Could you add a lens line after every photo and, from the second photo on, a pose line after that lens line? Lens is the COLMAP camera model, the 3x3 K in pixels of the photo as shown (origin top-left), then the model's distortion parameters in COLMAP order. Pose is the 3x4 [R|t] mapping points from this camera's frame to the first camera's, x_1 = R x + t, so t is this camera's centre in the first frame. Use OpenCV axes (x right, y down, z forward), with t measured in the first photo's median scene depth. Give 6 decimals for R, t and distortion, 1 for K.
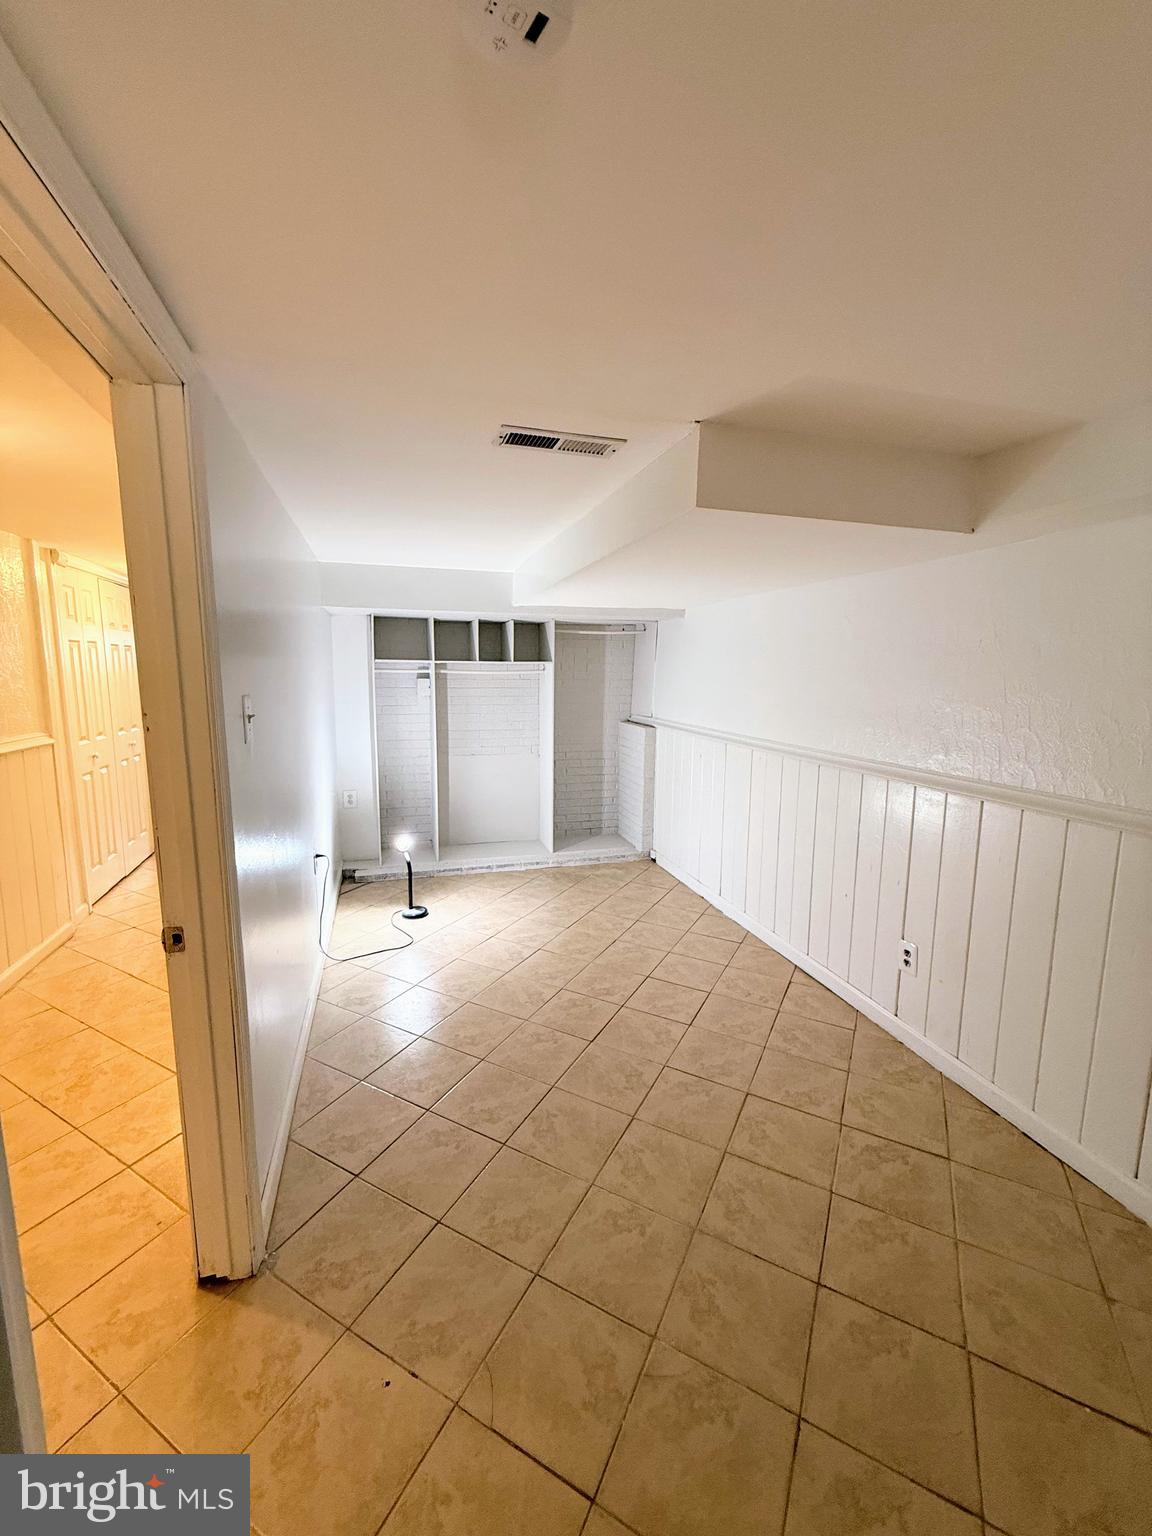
lens RADIAL K [[616.7, 0, 576.8], [0, 616.7, 766.6], [0, 0, 1]] dist [0.018137, -0.000444]
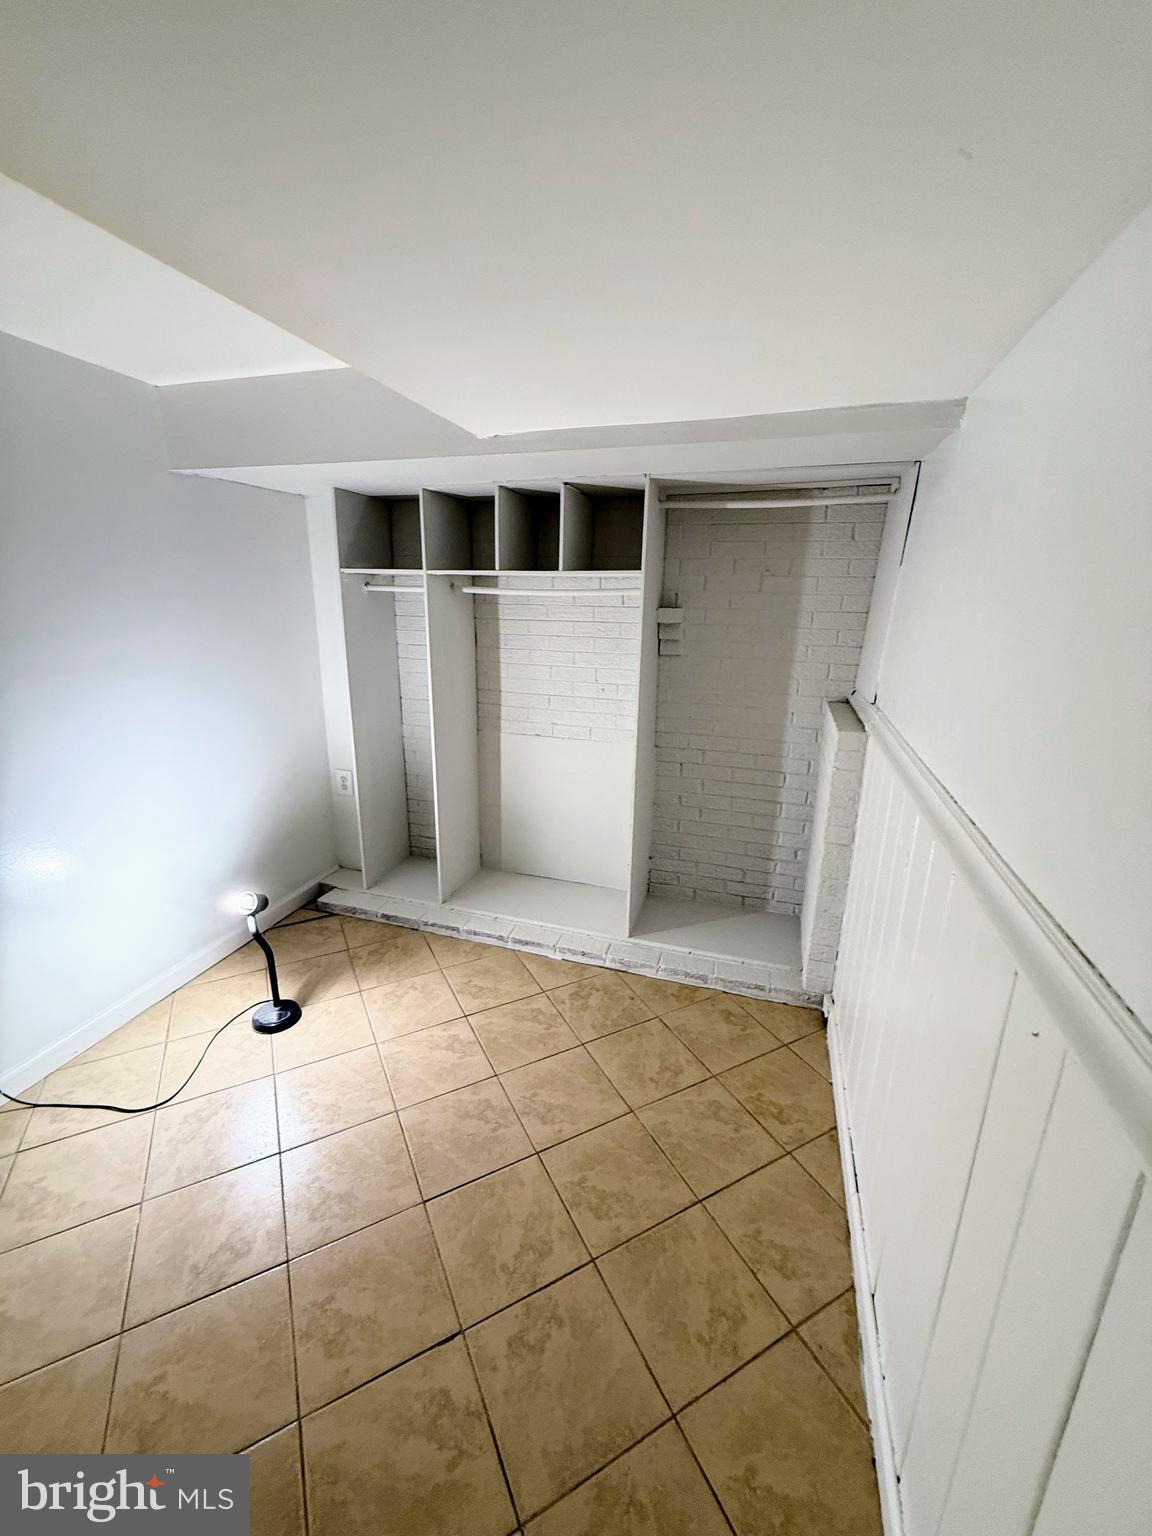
lens RADIAL K [[616.7, 0, 583.3], [0, 616.7, 764.7], [0, 0, 1]] dist [0.018137, -0.000444]
pose [[0.818346, 0.163160, -0.551080, 0.222838], [-0.089848, 0.983386, 0.157731, -0.099543], [0.567660, -0.079565, 0.819409, 0.603994]]
